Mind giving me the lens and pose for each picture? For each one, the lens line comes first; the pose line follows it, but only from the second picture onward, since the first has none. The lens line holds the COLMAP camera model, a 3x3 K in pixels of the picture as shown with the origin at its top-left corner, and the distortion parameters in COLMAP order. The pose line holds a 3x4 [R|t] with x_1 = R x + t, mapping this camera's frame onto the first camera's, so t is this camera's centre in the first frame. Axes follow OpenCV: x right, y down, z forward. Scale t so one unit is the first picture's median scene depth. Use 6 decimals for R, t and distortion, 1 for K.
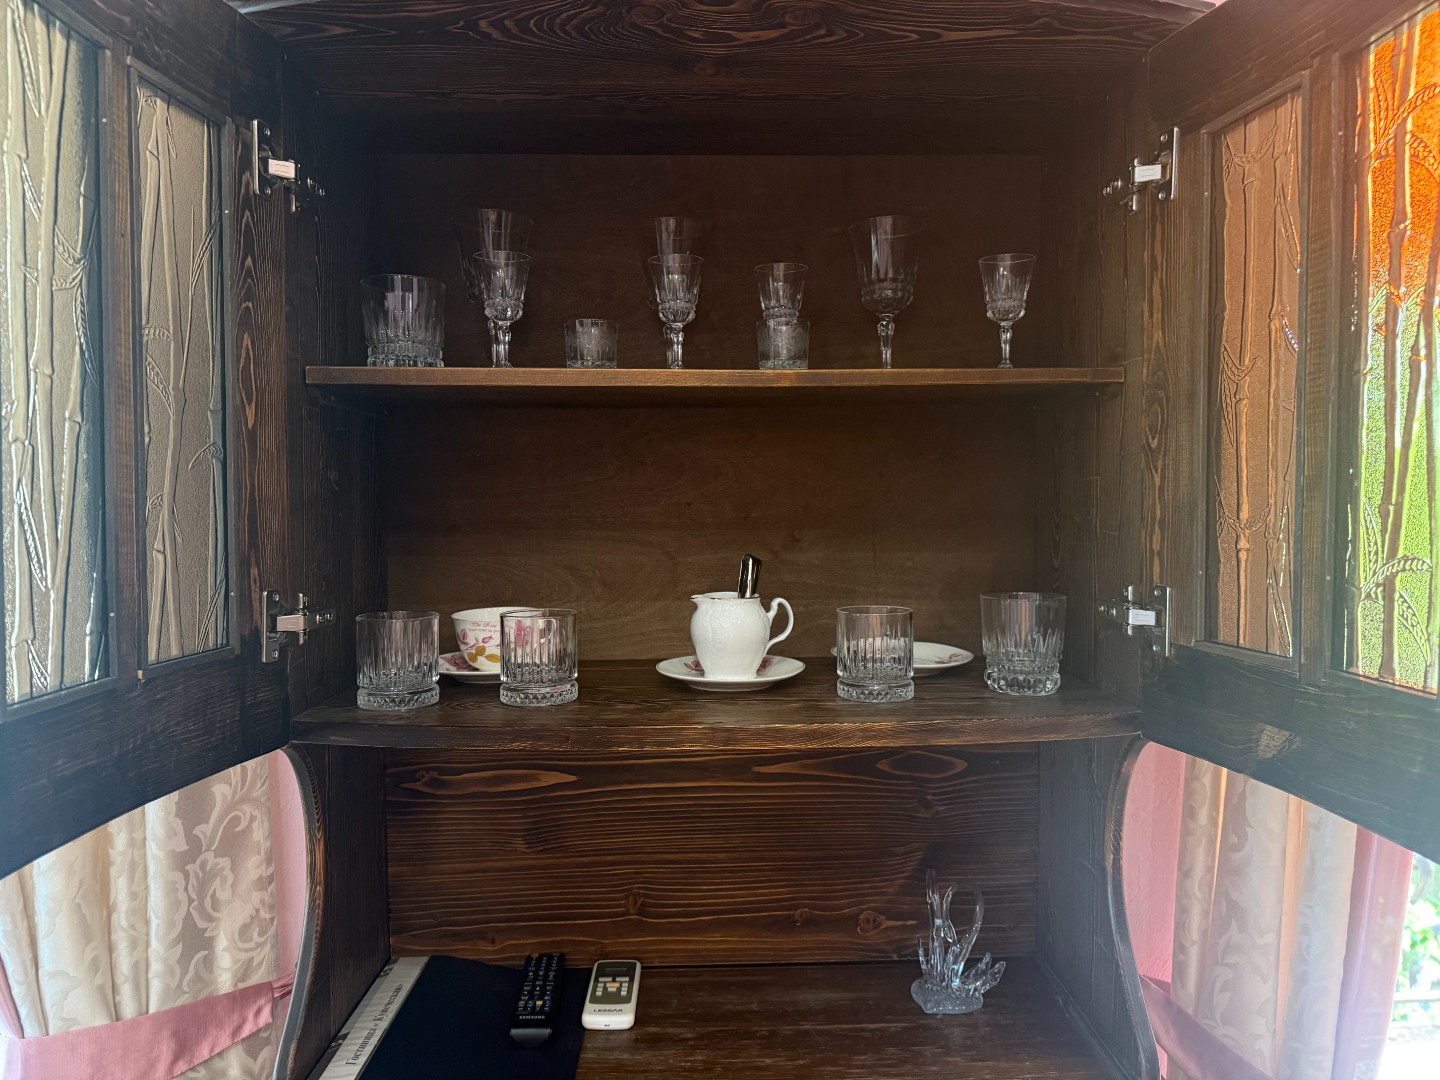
lens RADIAL K [[992.3, 0, 720.0], [0, 992.3, 540.0], [0, 0, 1]] dist [0.007791, -0.018353]
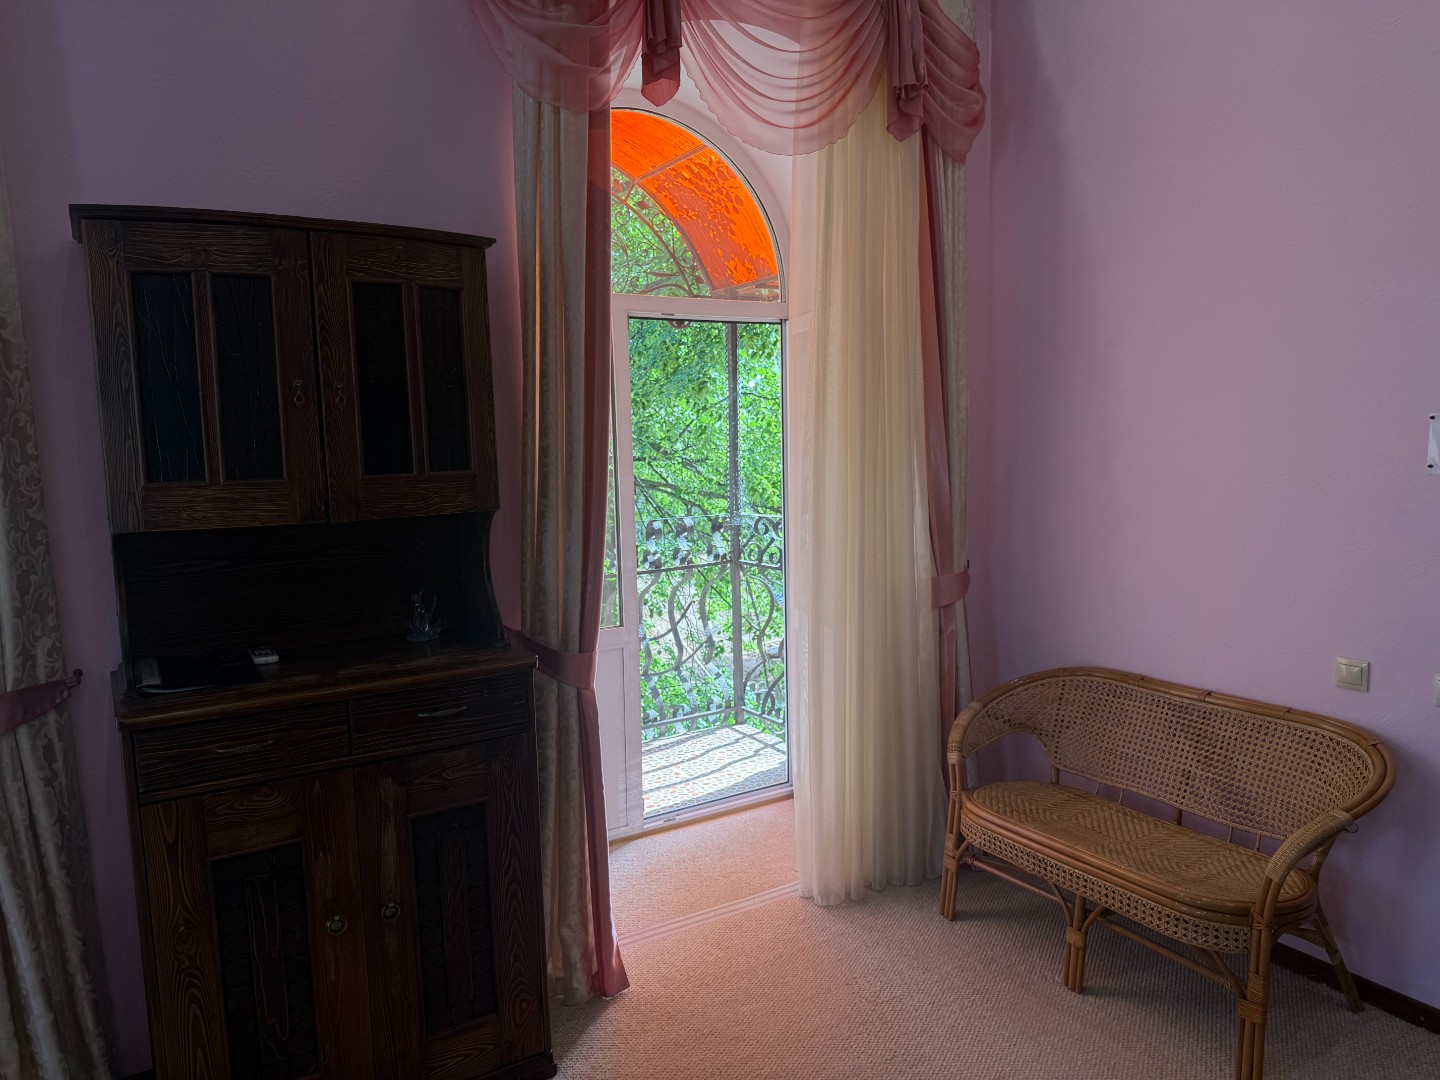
lens RADIAL K [[992.3, 0, 720.0], [0, 992.3, 540.0], [0, 0, 1]] dist [0.007791, -0.018353]
pose [[0.869432, -0.073220, 0.488596, -0.278651], [0.042203, 0.996349, 0.074213, 0.091927], [-0.492246, -0.043903, 0.869348, -1.321245]]
